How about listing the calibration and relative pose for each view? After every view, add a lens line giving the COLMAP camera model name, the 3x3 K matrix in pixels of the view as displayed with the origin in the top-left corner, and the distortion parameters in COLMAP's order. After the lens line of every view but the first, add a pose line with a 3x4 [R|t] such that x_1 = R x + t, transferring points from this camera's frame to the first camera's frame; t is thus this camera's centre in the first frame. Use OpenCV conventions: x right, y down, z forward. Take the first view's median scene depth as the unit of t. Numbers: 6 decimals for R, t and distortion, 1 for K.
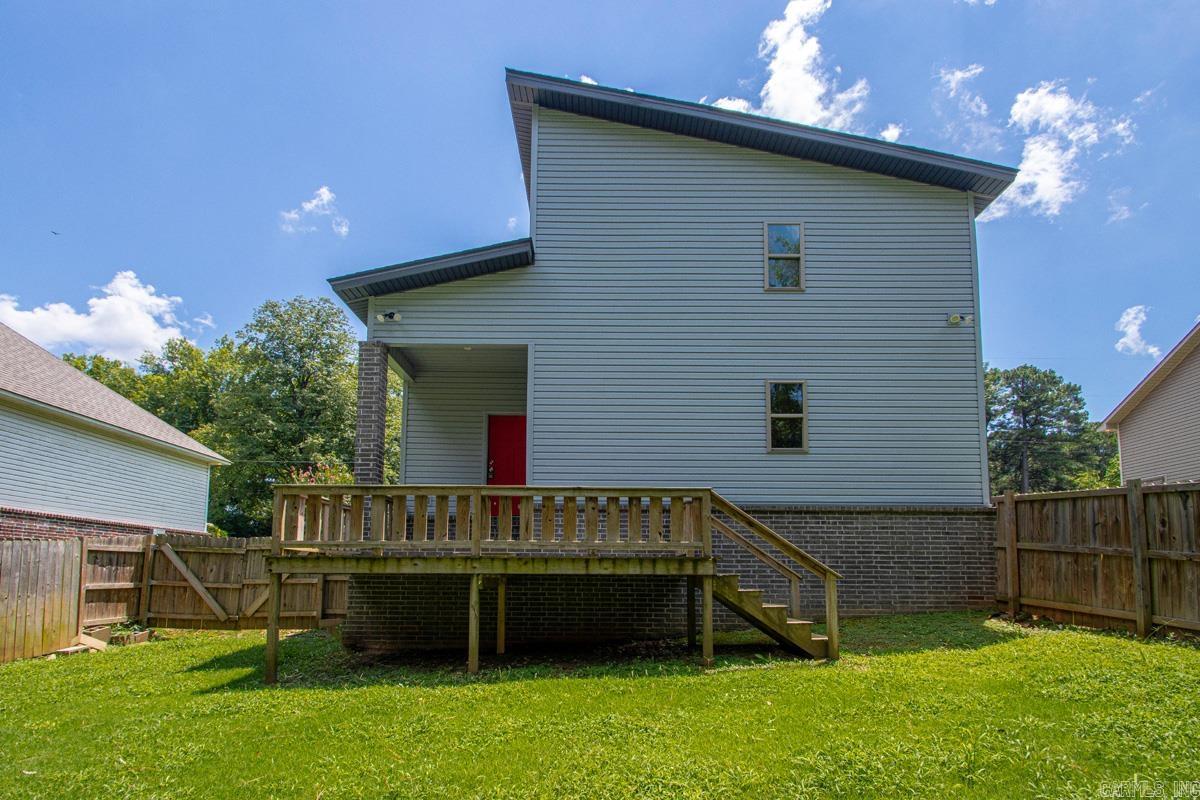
lens RADIAL K [[591.9, 0, 600.0], [0, 591.9, 400.0], [0, 0, 1]] dist [0.000847, -0.000367]
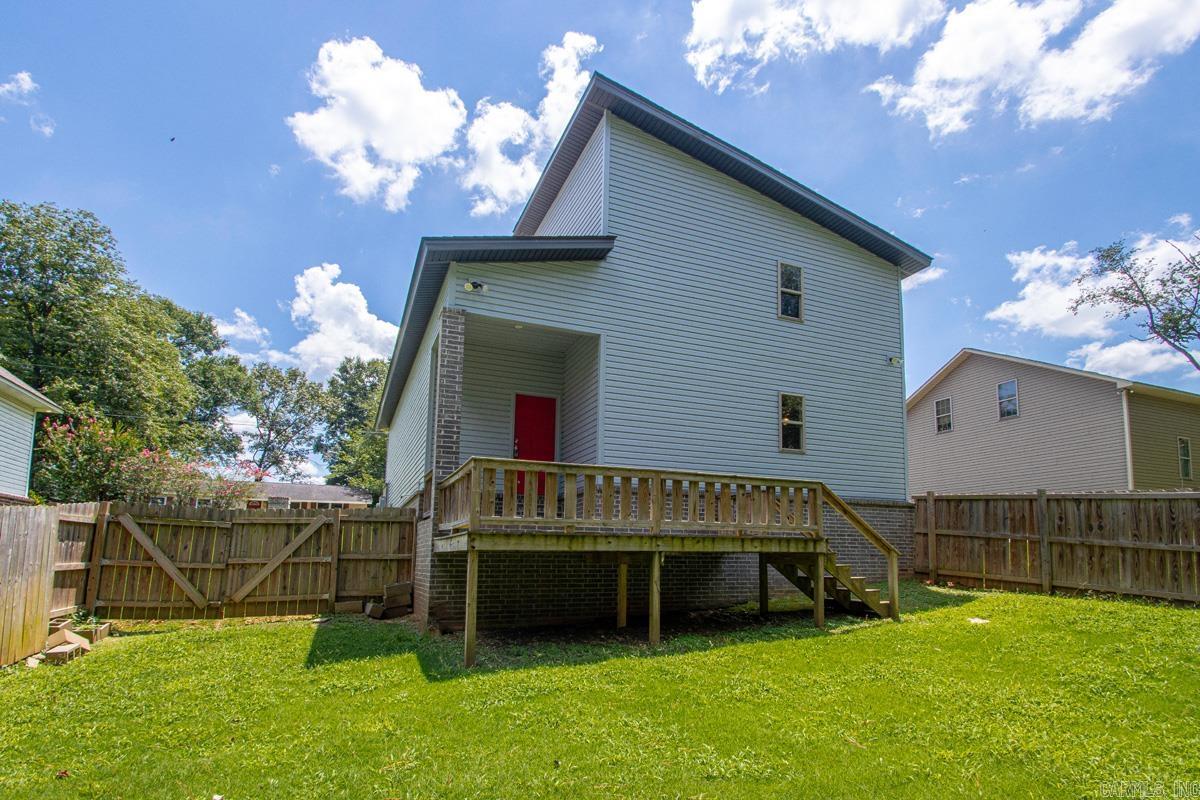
lens RADIAL K [[568.5, 0, 607.5], [0, 568.5, 372.6], [0, 0, 1]] dist [0.001704, 0.000036]
pose [[0.922343, 0.117515, 0.368068, -0.511589], [-0.109868, 0.993069, -0.041743, 0.016472], [-0.370423, -0.001937, 0.928861, 0.050789]]
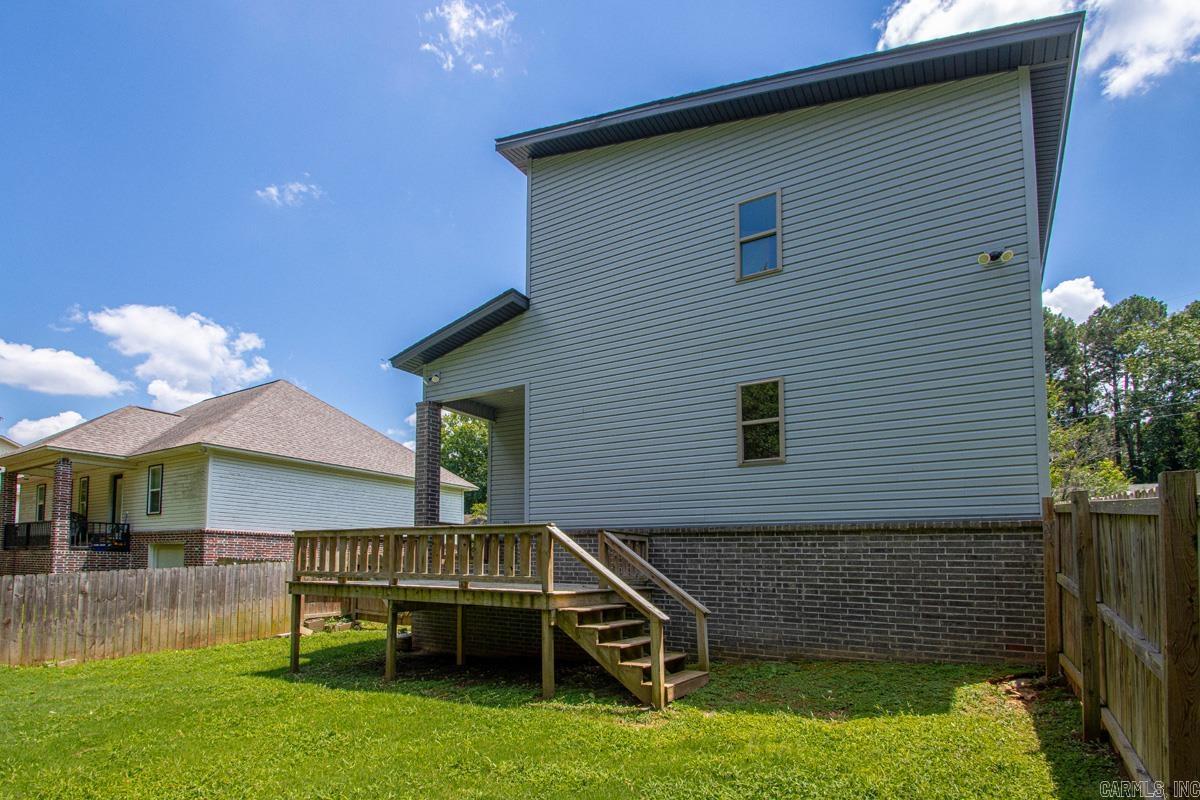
lens RADIAL K [[591.9, 0, 600.0], [0, 591.9, 400.0], [0, 0, 1]] dist [0.000847, -0.000367]
pose [[0.843436, -0.136425, -0.519620, 0.614157], [0.143359, 0.989301, -0.027041, -0.016288], [0.517749, -0.051685, 0.853970, 0.139692]]
